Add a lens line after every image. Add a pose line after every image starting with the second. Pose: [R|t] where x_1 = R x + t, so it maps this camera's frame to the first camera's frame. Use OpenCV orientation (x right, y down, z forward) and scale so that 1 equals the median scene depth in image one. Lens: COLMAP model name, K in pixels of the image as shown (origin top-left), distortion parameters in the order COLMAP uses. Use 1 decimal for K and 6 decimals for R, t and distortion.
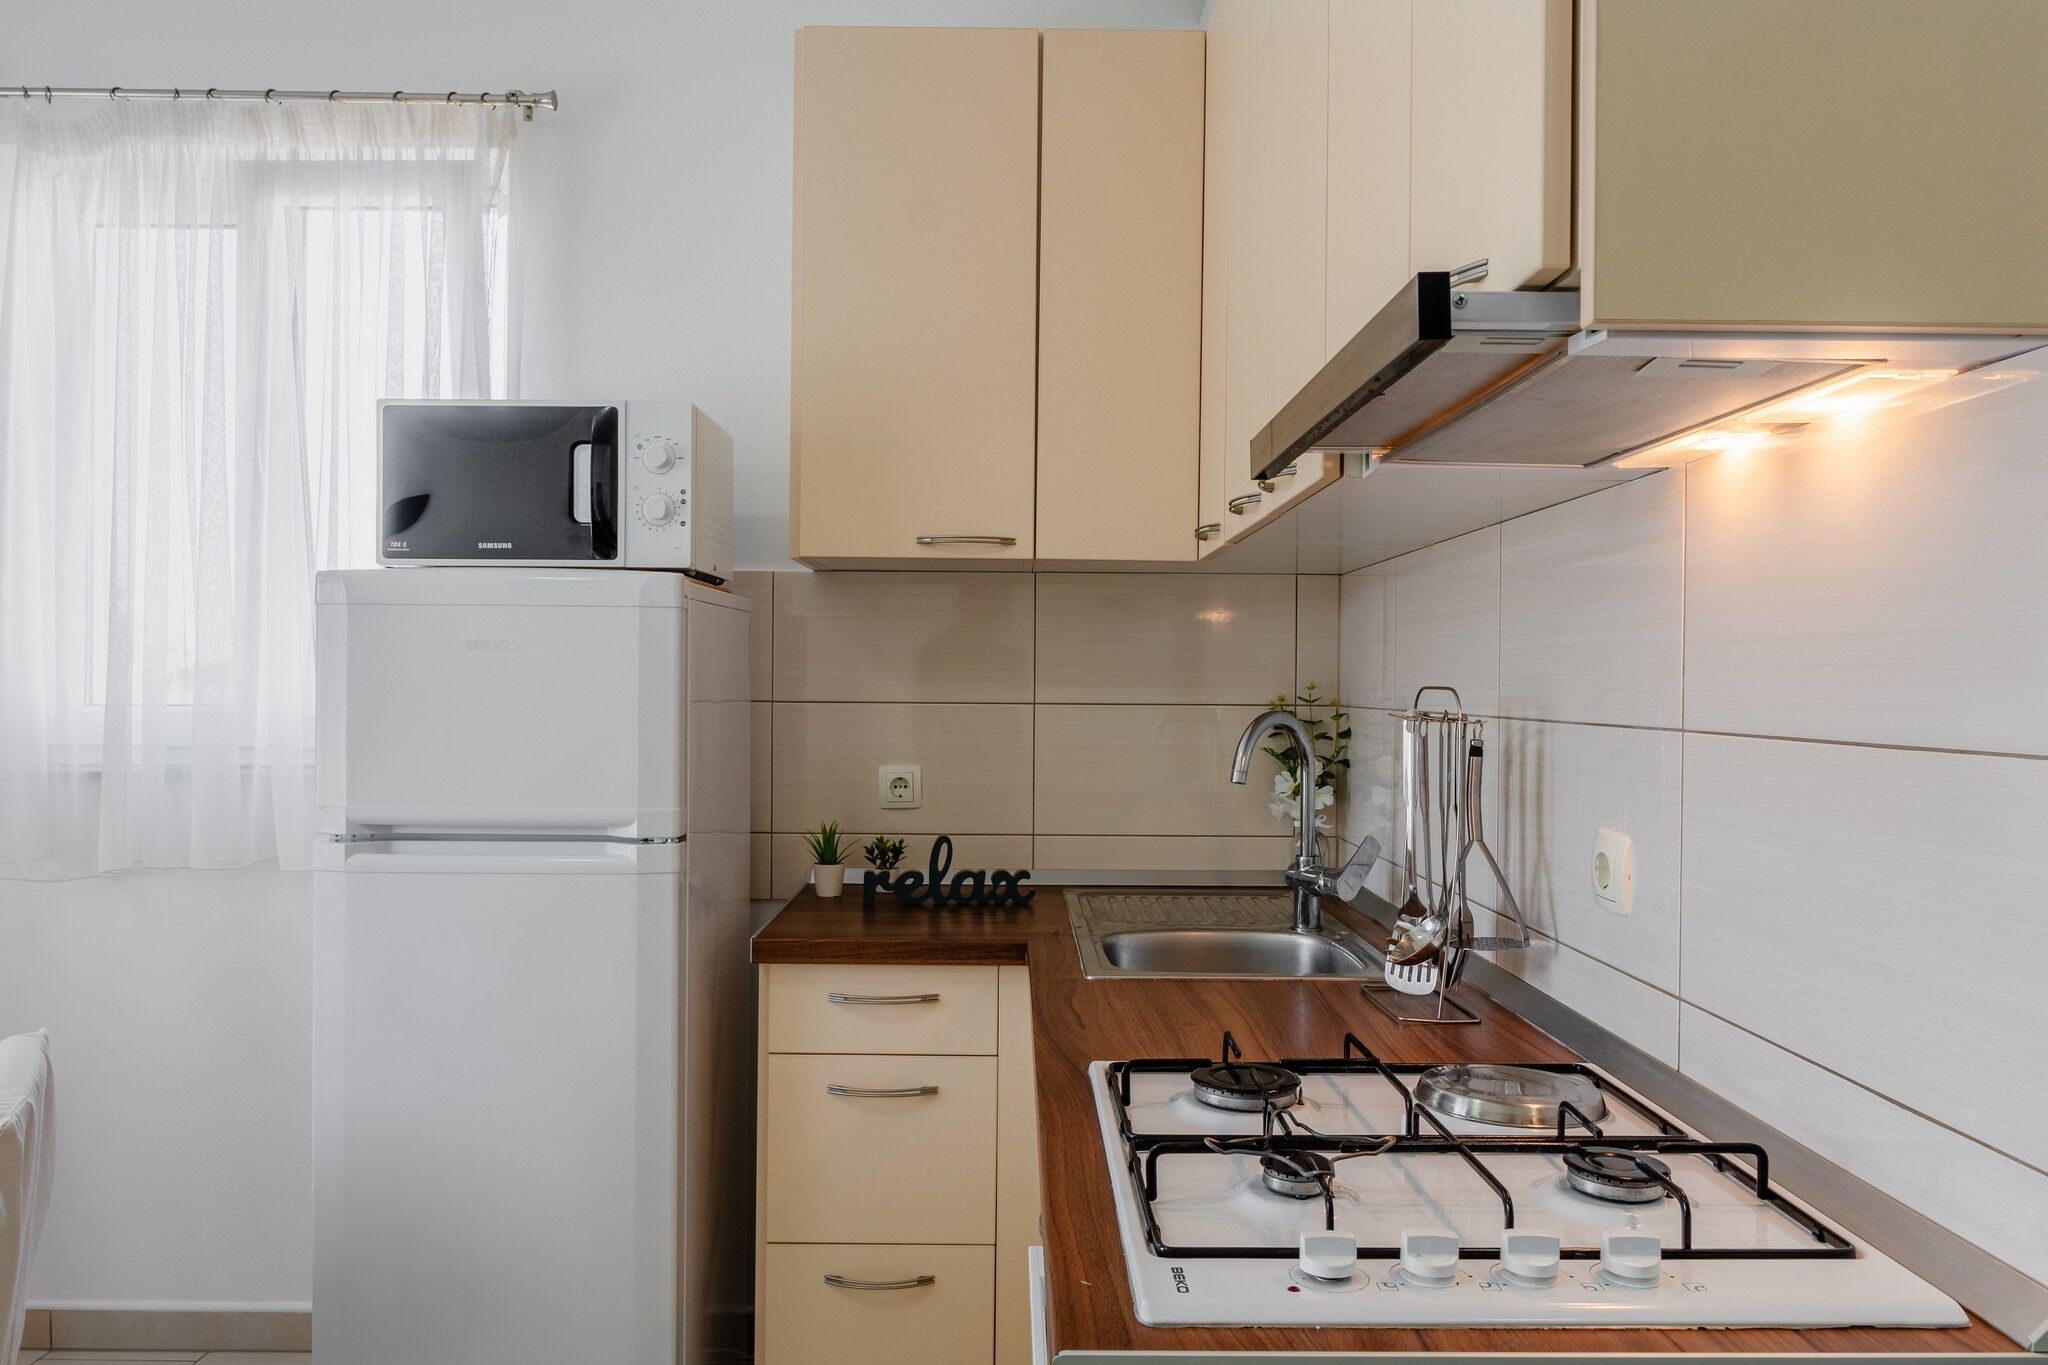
lens RADIAL K [[1441.3, 0, 1025.4], [0, 1441.3, 685.6], [0, 0, 1]] dist [0.003650, -0.006641]
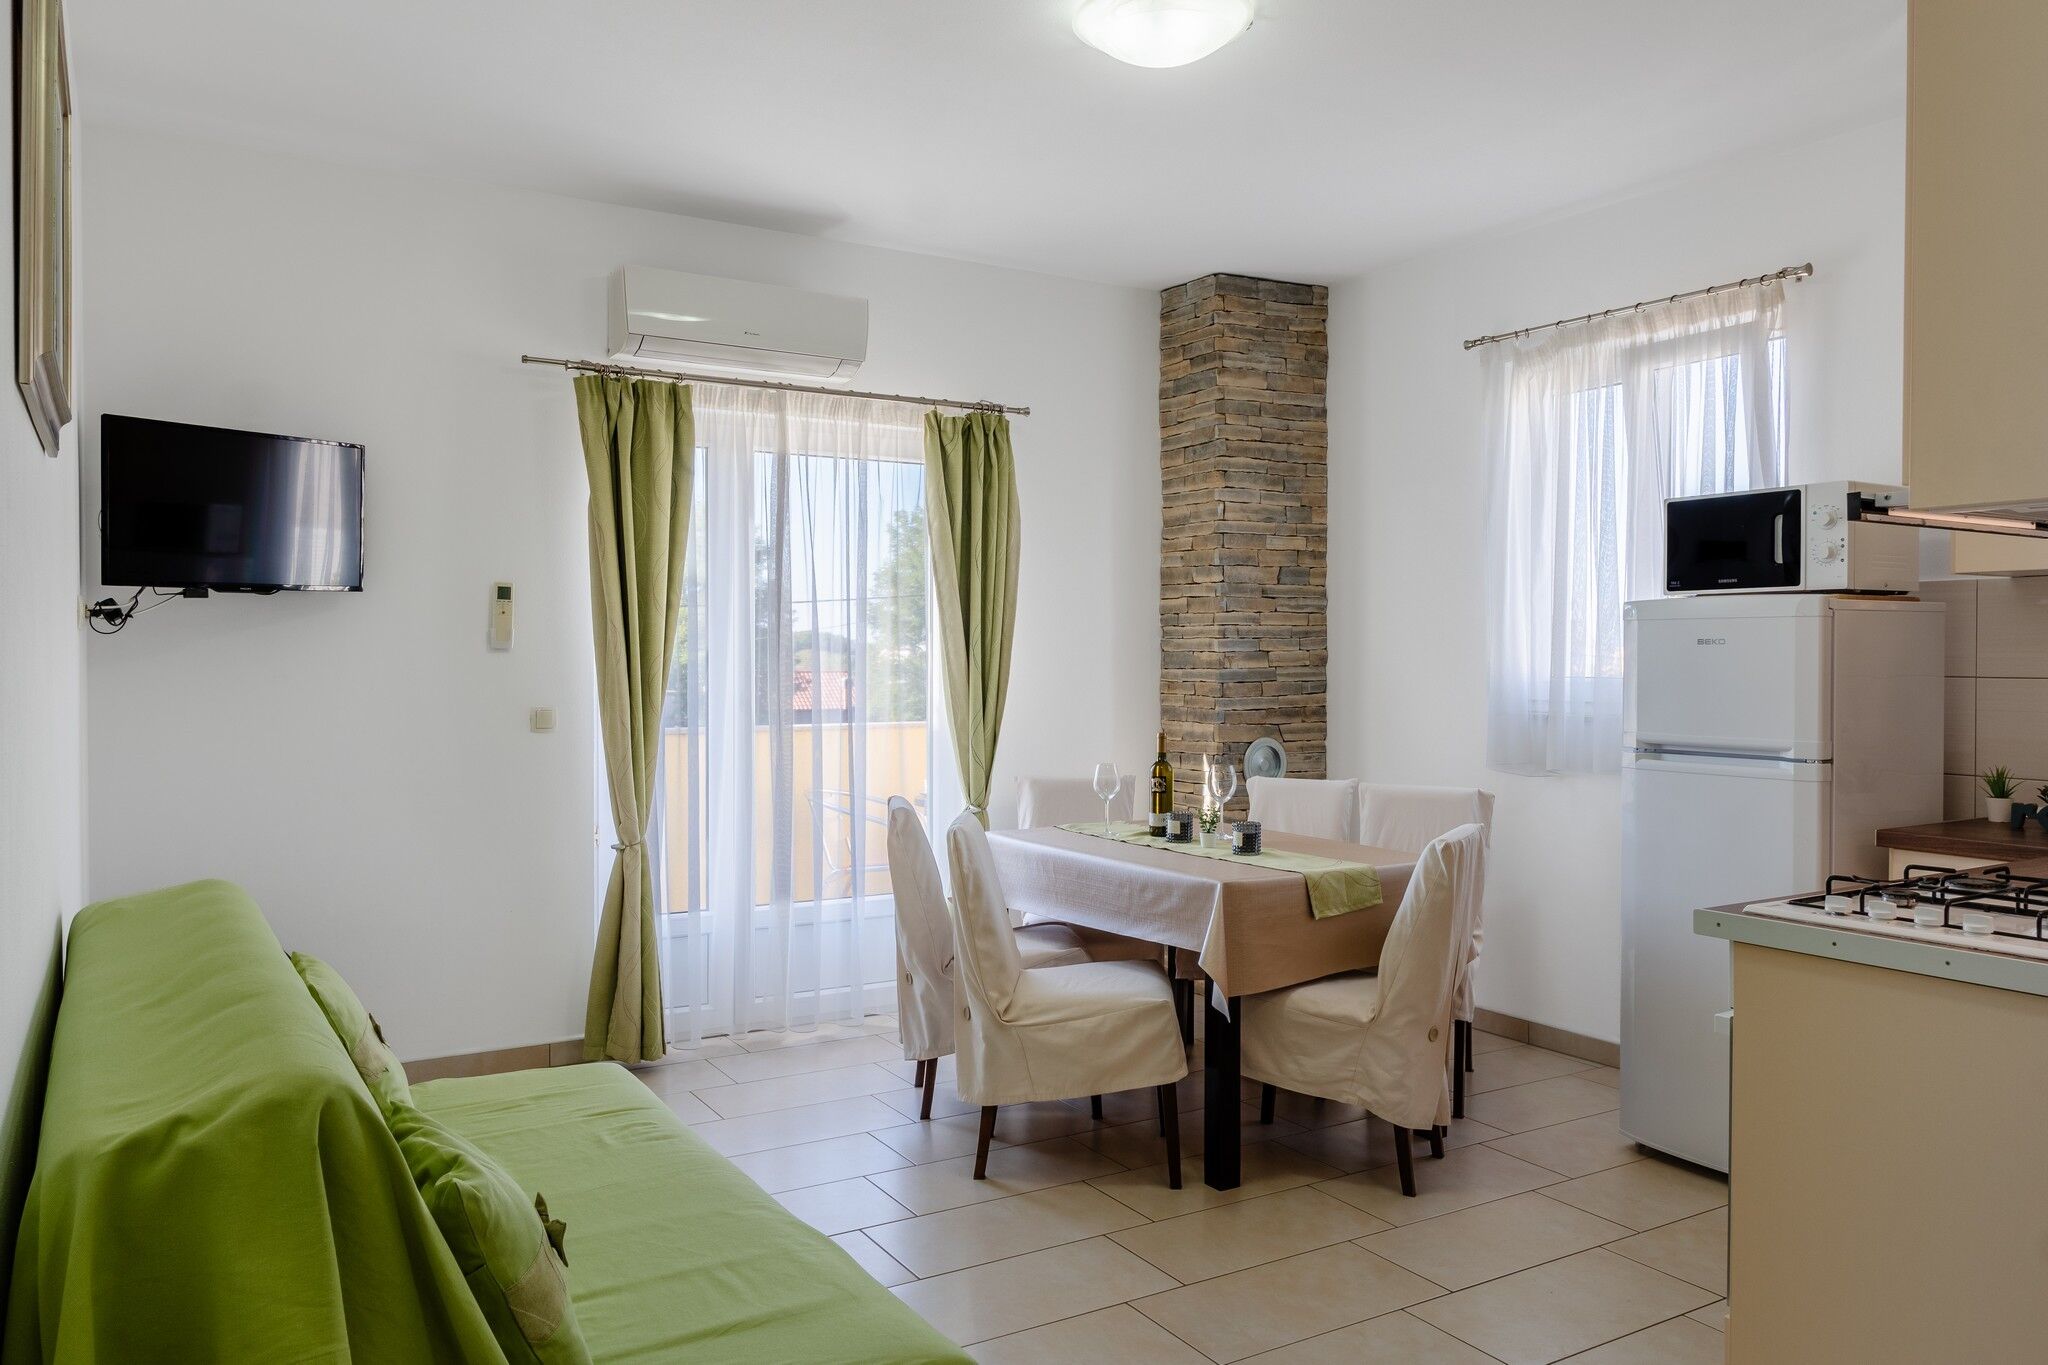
lens RADIAL K [[1441.3, 0, 1020.7], [0, 1441.3, 690.1], [0, 0, 1]] dist [0.003650, -0.006641]
pose [[0.523000, 0.013053, -0.852233, 0.566277], [-0.000828, 0.999890, 0.014806, 0.004843], [0.852332, -0.007038, 0.522953, -0.510064]]
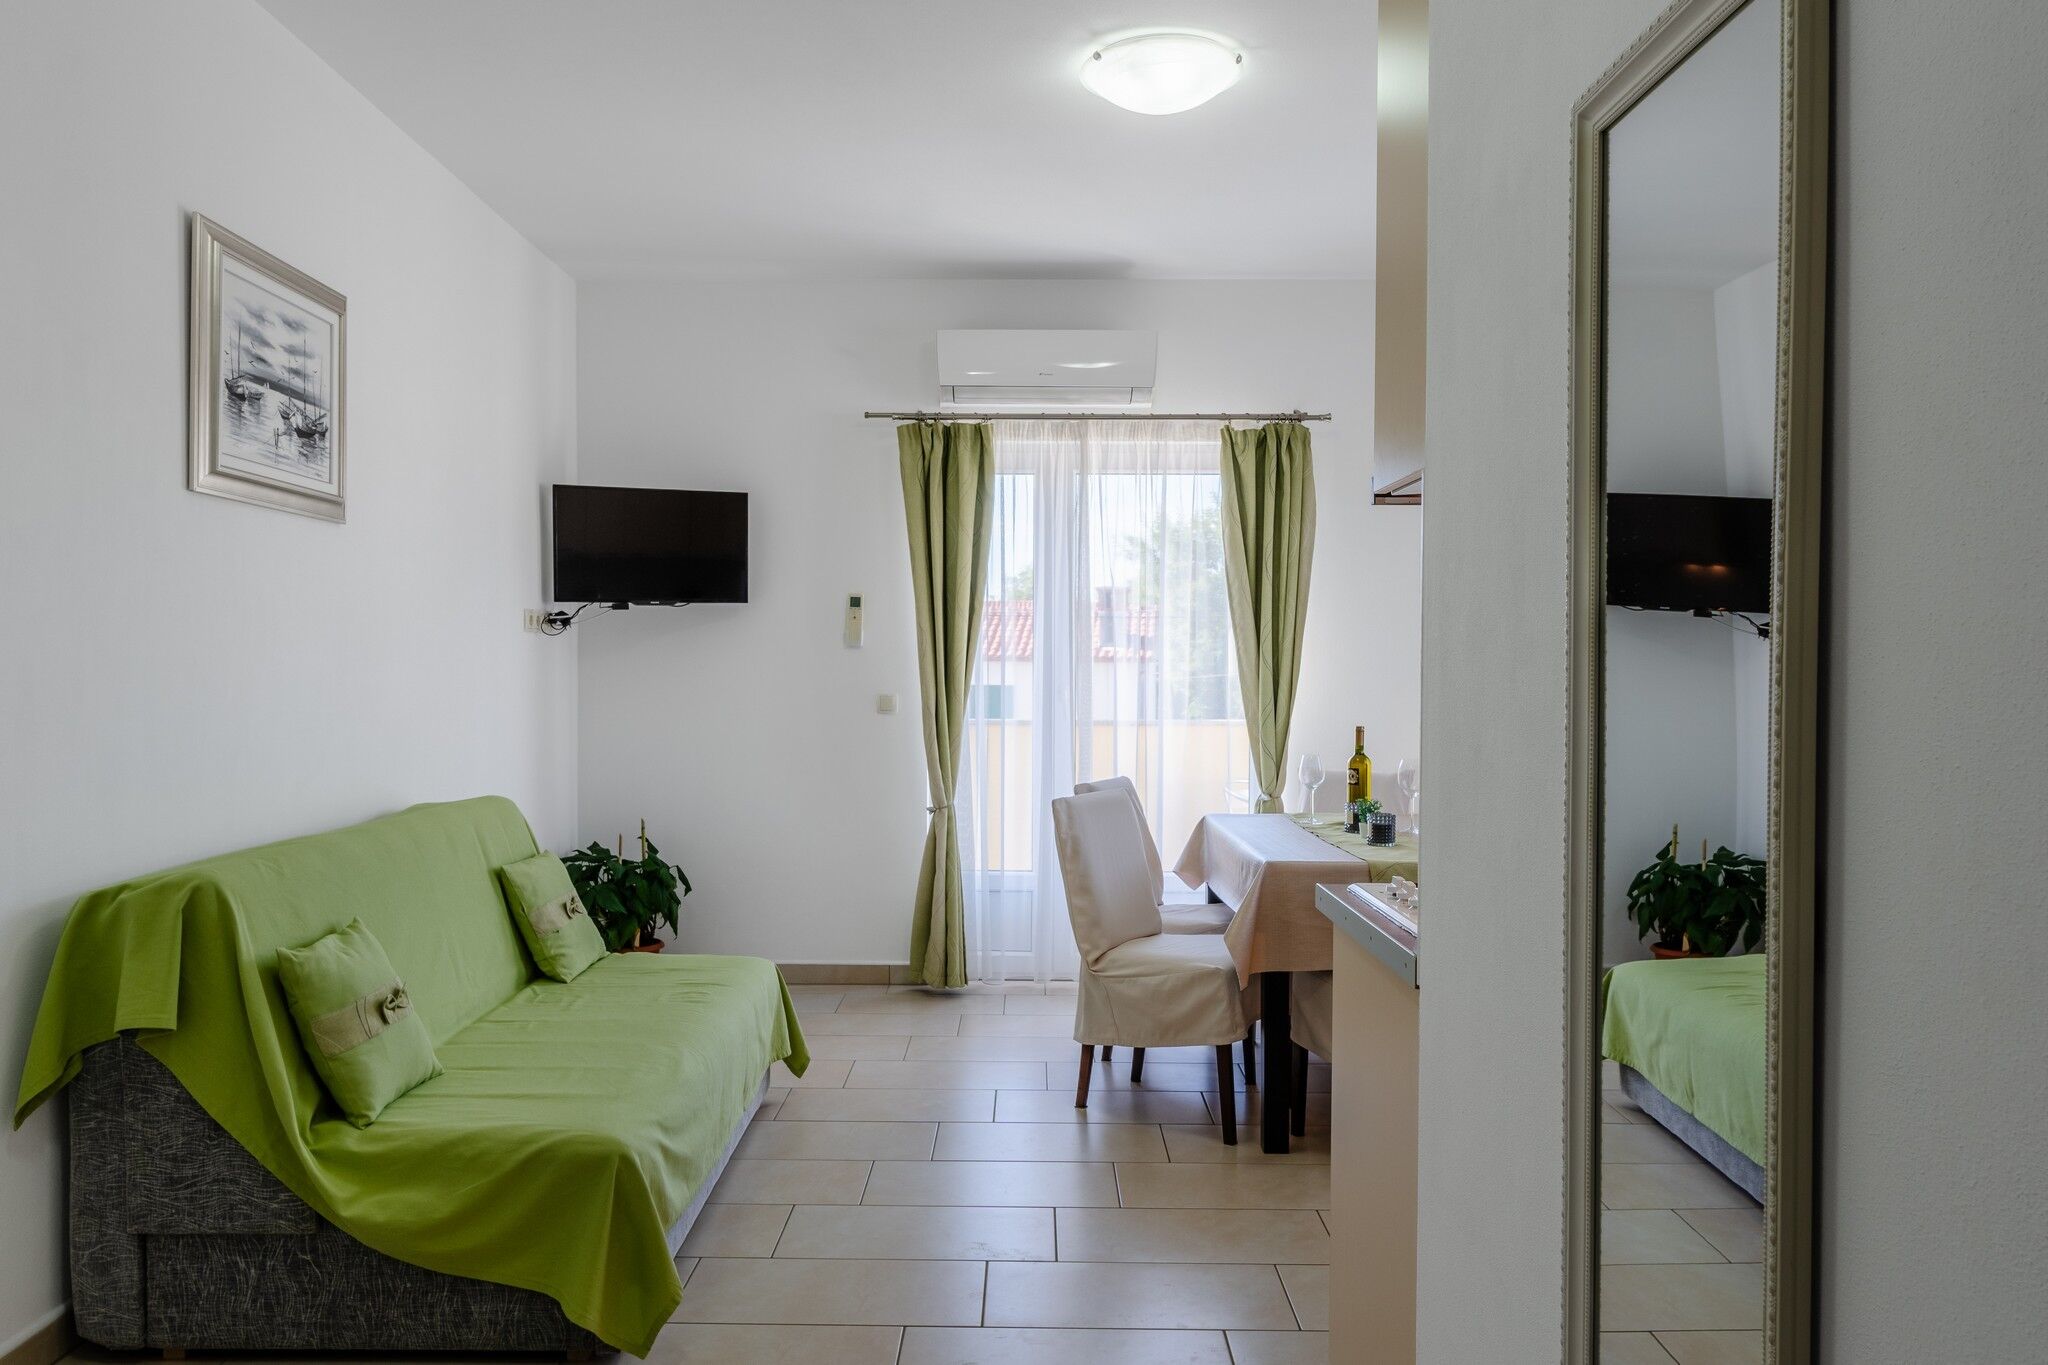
lens RADIAL K [[1441.3, 0, 1008.6], [0, 1441.3, 688.7], [0, 0, 1]] dist [0.003650, -0.006641]
pose [[0.002974, 0.011093, -0.999934, 0.963022], [-0.008024, 0.999907, 0.011068, 0.019840], [0.999963, 0.007991, 0.003062, 0.123947]]
